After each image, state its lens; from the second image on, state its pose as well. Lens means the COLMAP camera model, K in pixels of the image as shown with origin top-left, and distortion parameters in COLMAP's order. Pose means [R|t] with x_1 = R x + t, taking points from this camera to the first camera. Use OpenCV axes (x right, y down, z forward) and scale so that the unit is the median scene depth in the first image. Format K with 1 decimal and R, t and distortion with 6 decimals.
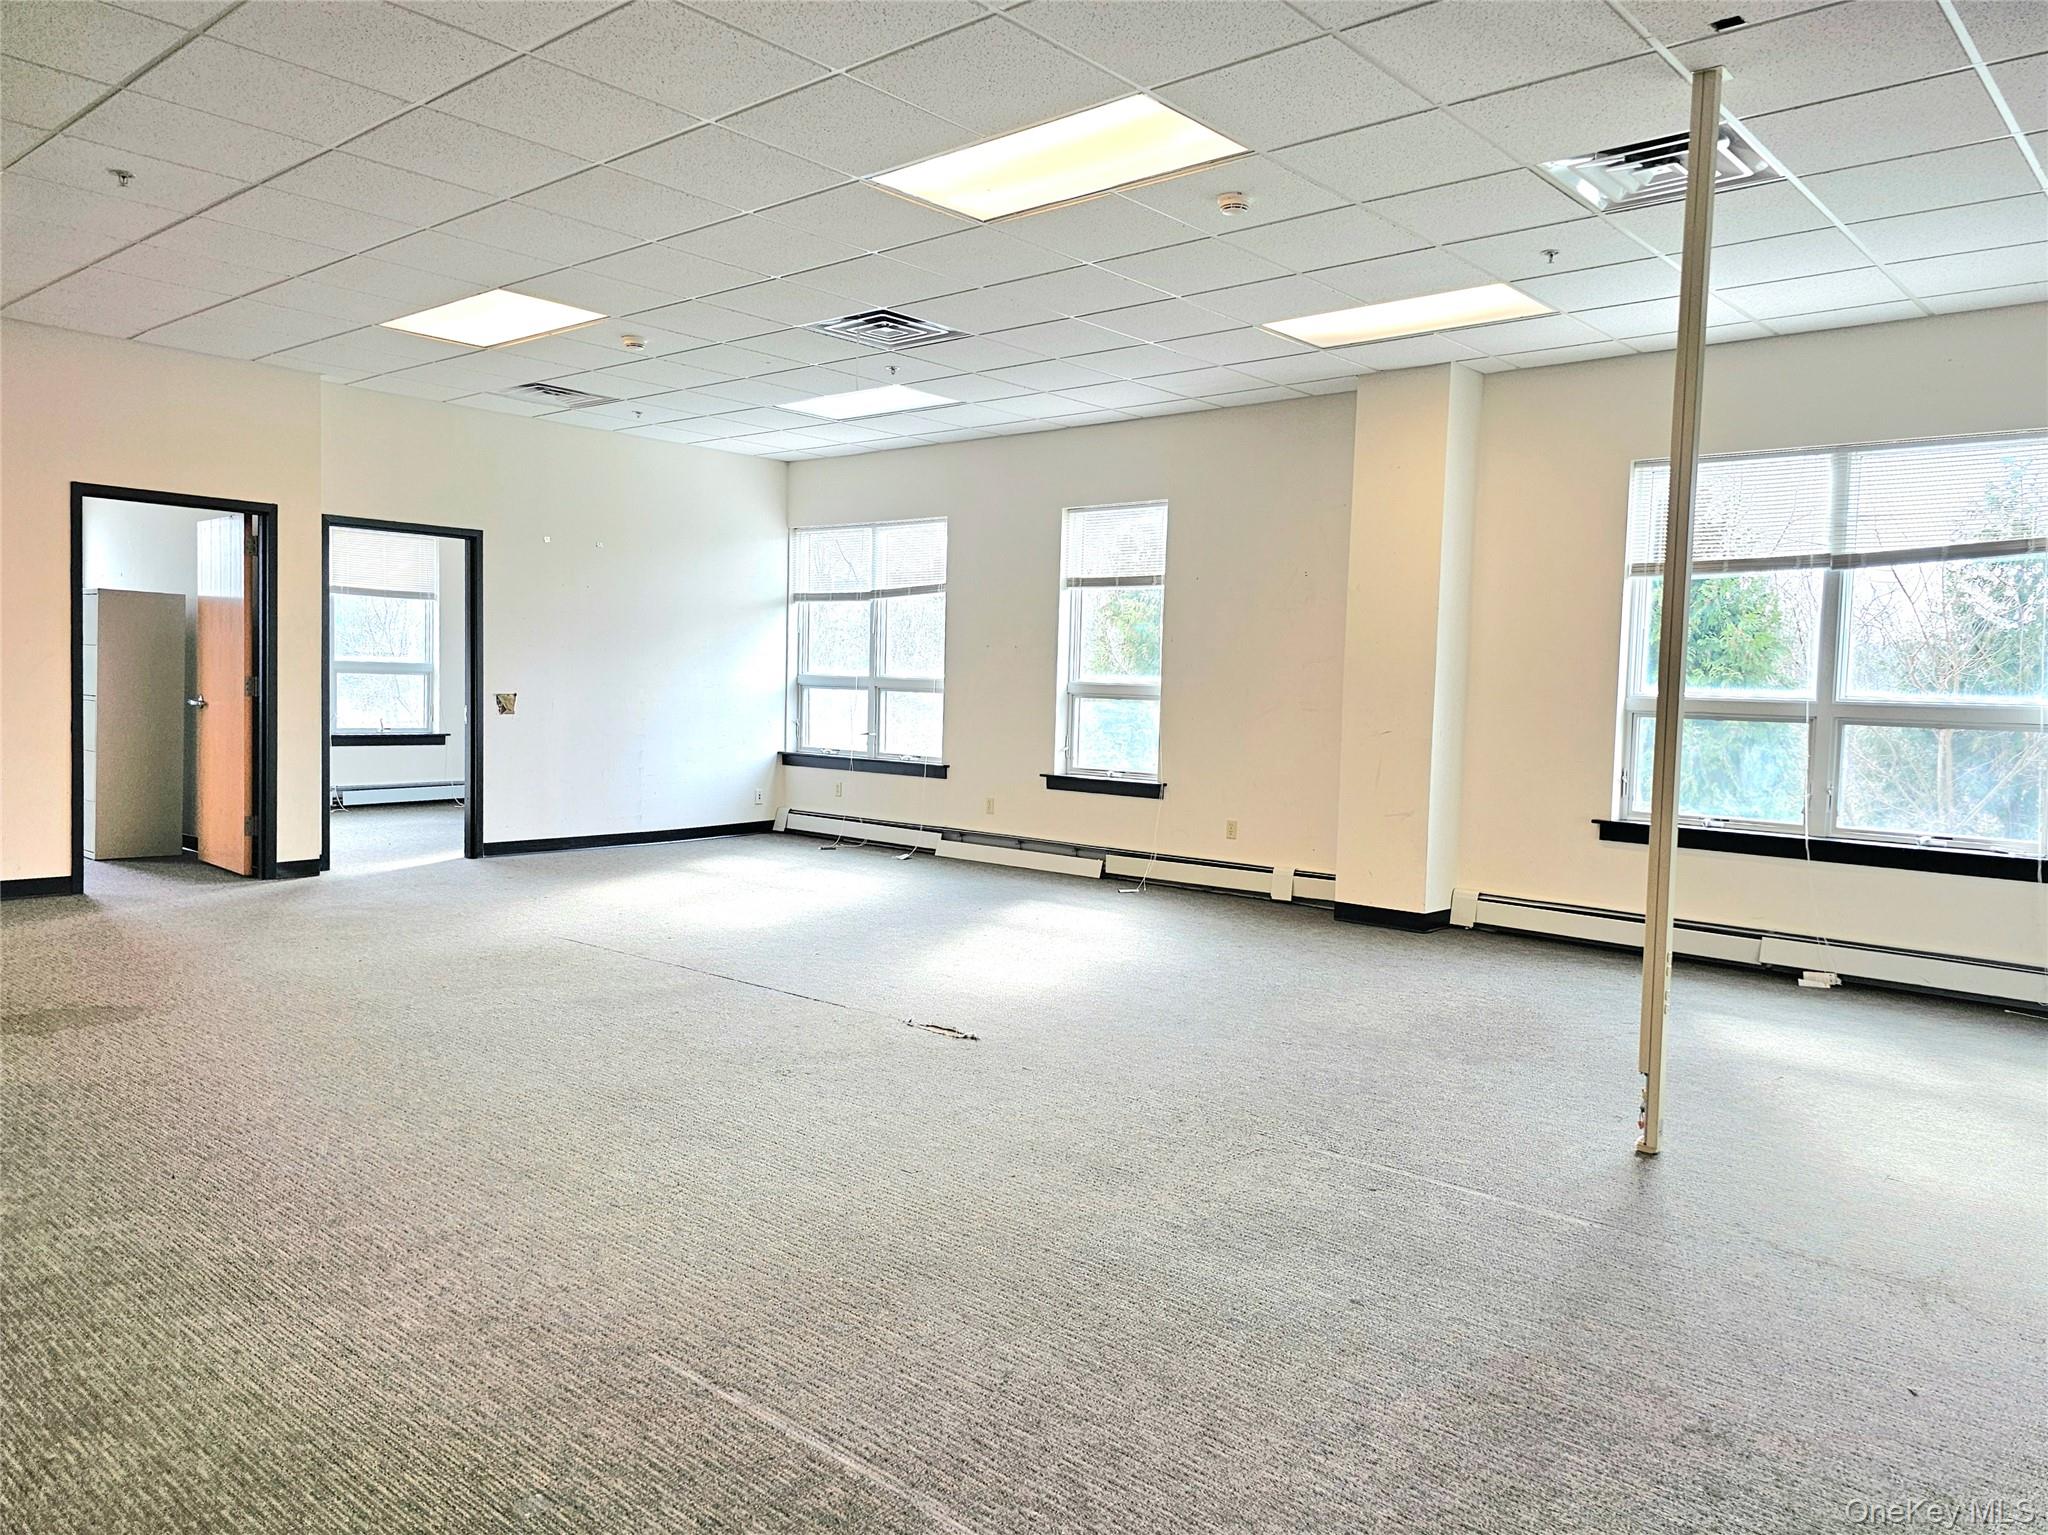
lens RADIAL K [[1440.8, 0, 1052.7], [0, 1440.8, 762.1], [0, 0, 1]] dist [0.092056, -0.081435]
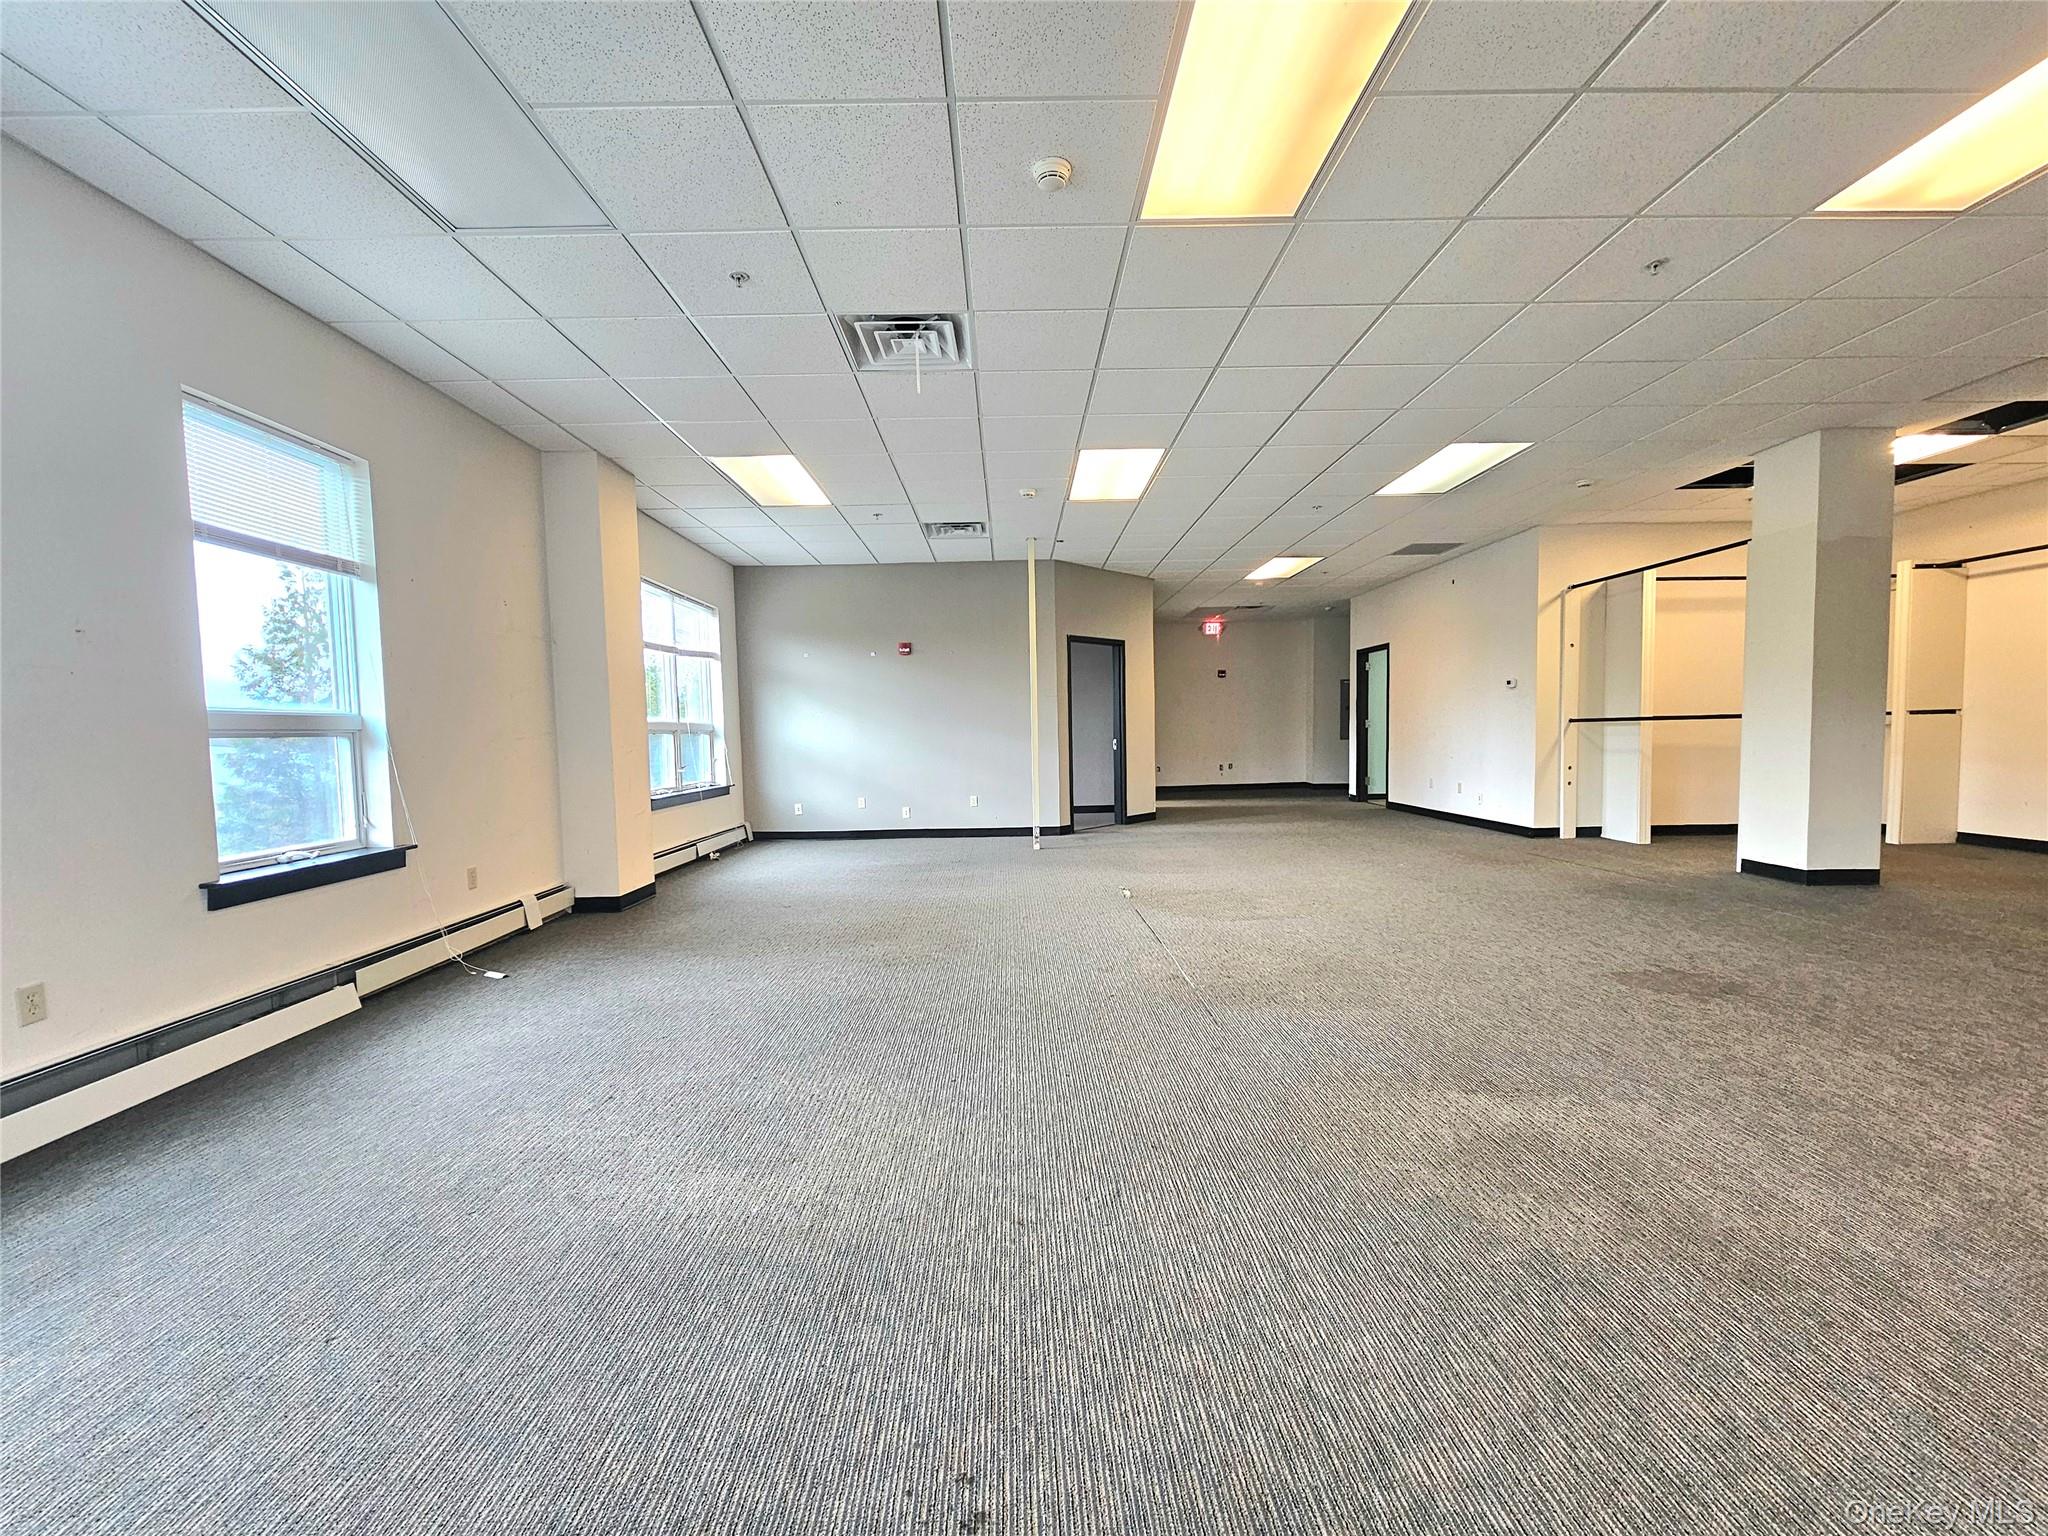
lens RADIAL K [[833.8, 0, 1019.0], [0, 833.8, 779.6], [0, 0, 1]] dist [-0.001150, -0.000565]
pose [[-0.660353, -0.065042, 0.748134, -0.450108], [0.035935, 0.992364, 0.117993, -0.058381], [-0.750095, 0.104801, -0.652973, 1.014483]]
